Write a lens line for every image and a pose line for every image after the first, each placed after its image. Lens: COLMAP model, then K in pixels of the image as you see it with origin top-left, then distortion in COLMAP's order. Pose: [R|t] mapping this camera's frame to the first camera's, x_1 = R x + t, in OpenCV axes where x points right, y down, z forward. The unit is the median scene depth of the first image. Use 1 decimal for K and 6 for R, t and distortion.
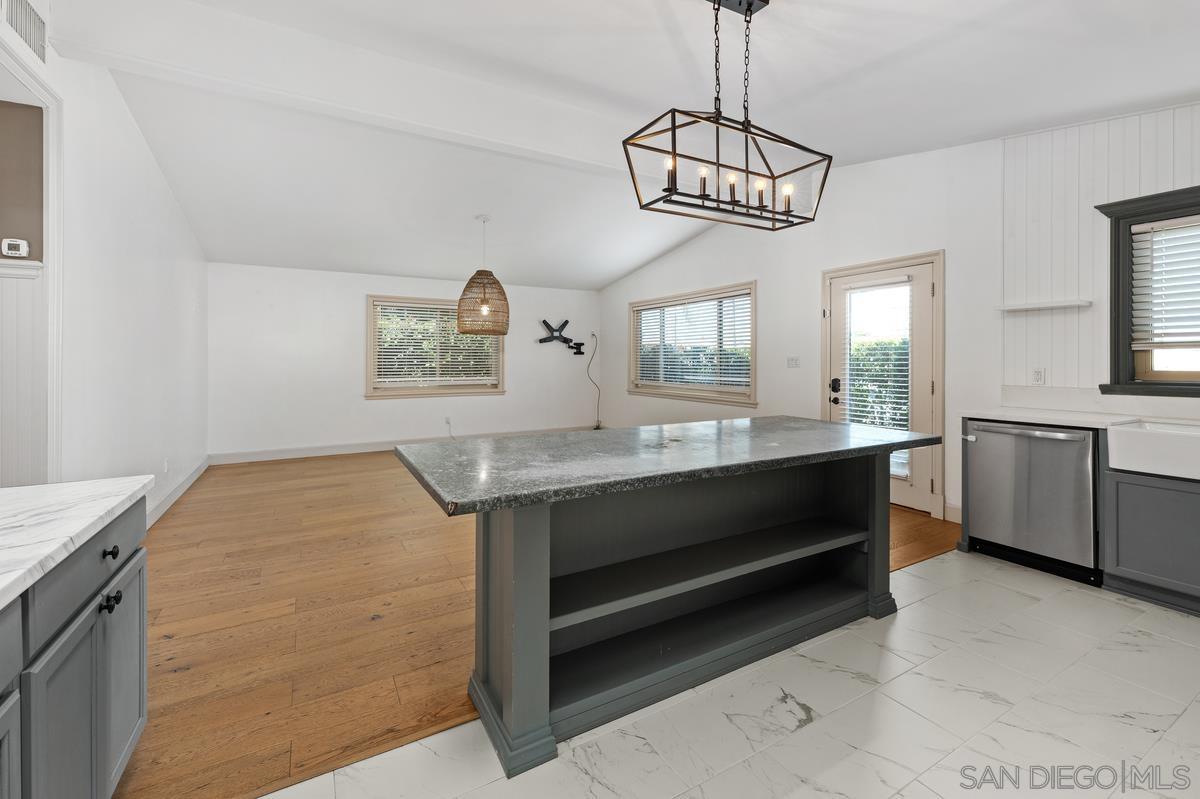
lens RADIAL K [[489.9, 0, 580.0], [0, 489.9, 355.8], [0, 0, 1]] dist [-0.000120, 0.000039]
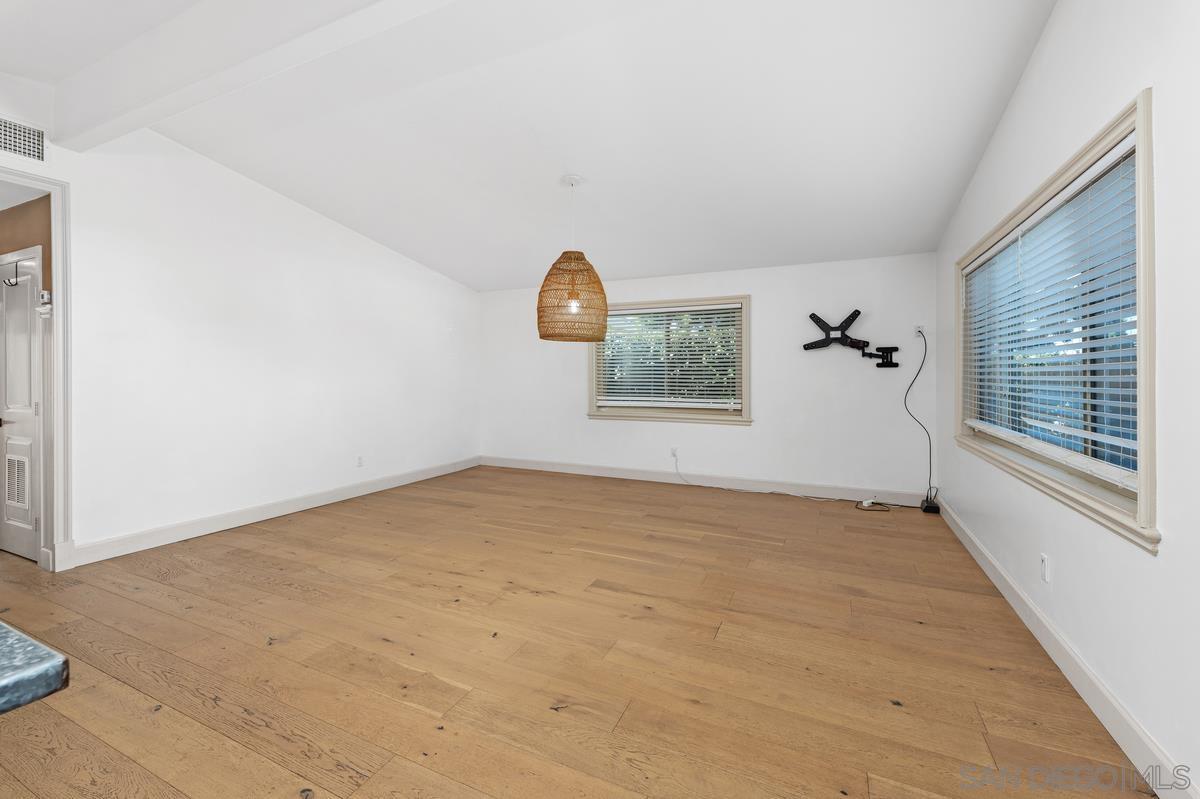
lens RADIAL K [[485.5, 0, 603.9], [0, 485.5, 374.2], [0, 0, 1]] dist [-0.000155, 0.000095]
pose [[0.604771, 0.000158, -0.796400, 0.271469], [0.003784, 0.999988, 0.003072, 0.002685], [0.796391, -0.004871, 0.604763, 0.410708]]
